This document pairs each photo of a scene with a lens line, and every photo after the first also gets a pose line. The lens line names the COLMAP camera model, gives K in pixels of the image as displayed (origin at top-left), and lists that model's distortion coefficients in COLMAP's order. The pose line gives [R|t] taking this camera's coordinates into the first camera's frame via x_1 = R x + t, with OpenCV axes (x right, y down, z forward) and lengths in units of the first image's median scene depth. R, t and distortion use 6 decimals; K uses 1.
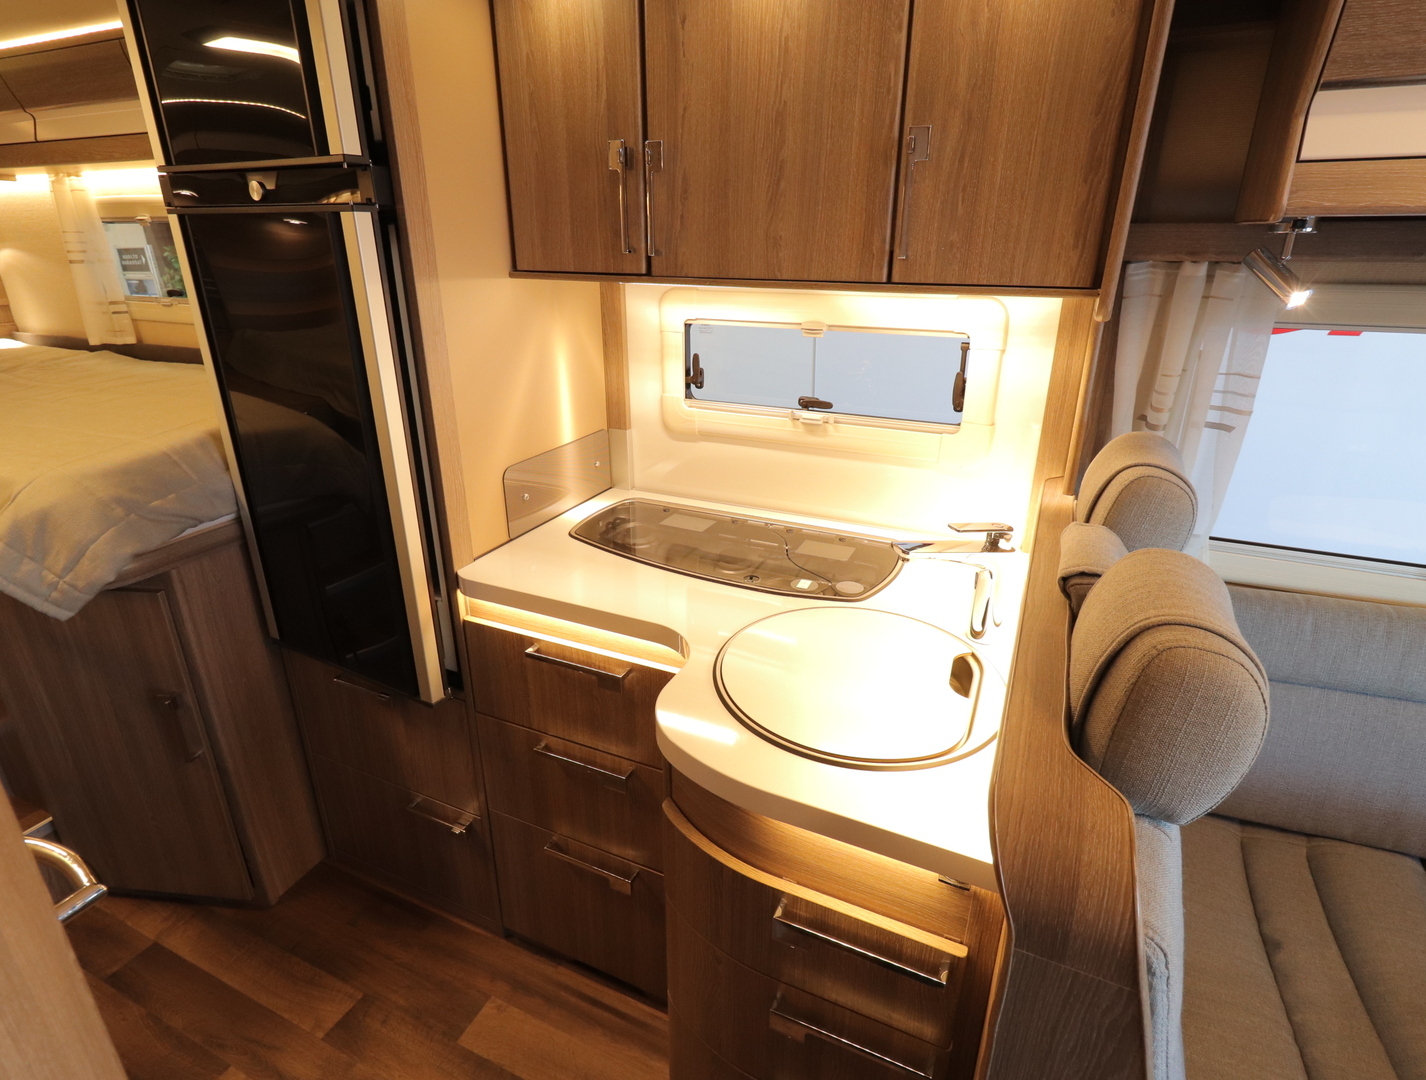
lens RADIAL K [[761.3, 0, 709.9], [0, 761.3, 534.3], [0, 0, 1]] dist [0.004220, -0.002938]
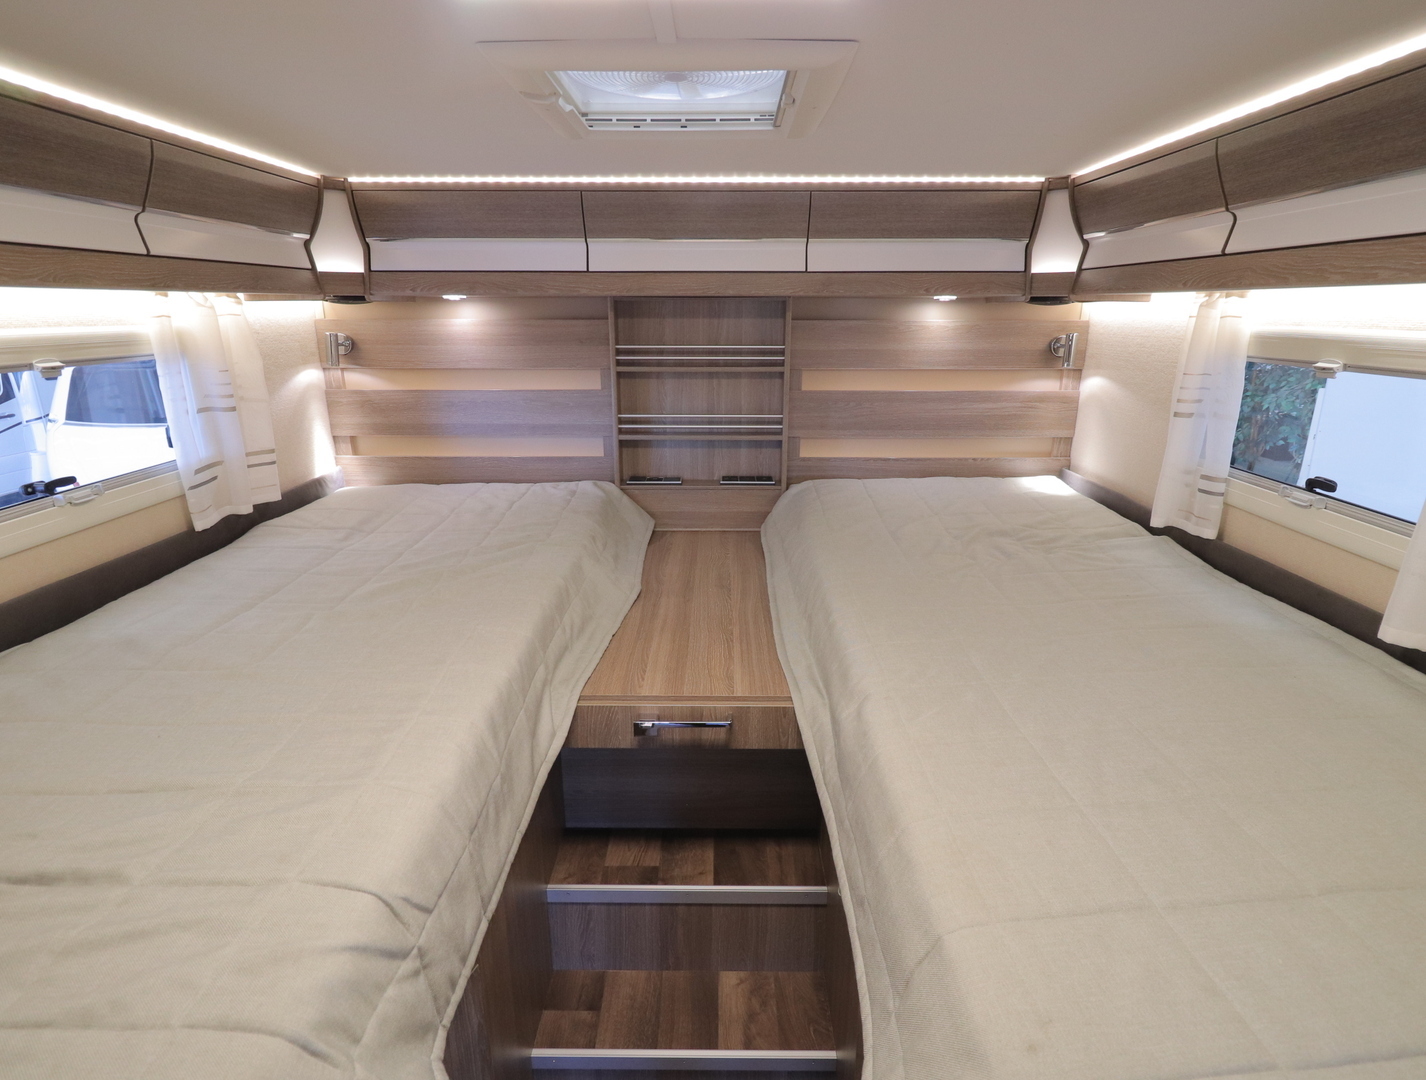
lens RADIAL K [[761.3, 0, 714.0], [0, 761.3, 539.6], [0, 0, 1]] dist [0.004220, -0.002938]
pose [[0.421899, 0.266796, -0.866499, -0.370252], [-0.338778, 0.932886, 0.122285, -0.187119], [0.840970, 0.241959, 0.483968, 0.322452]]
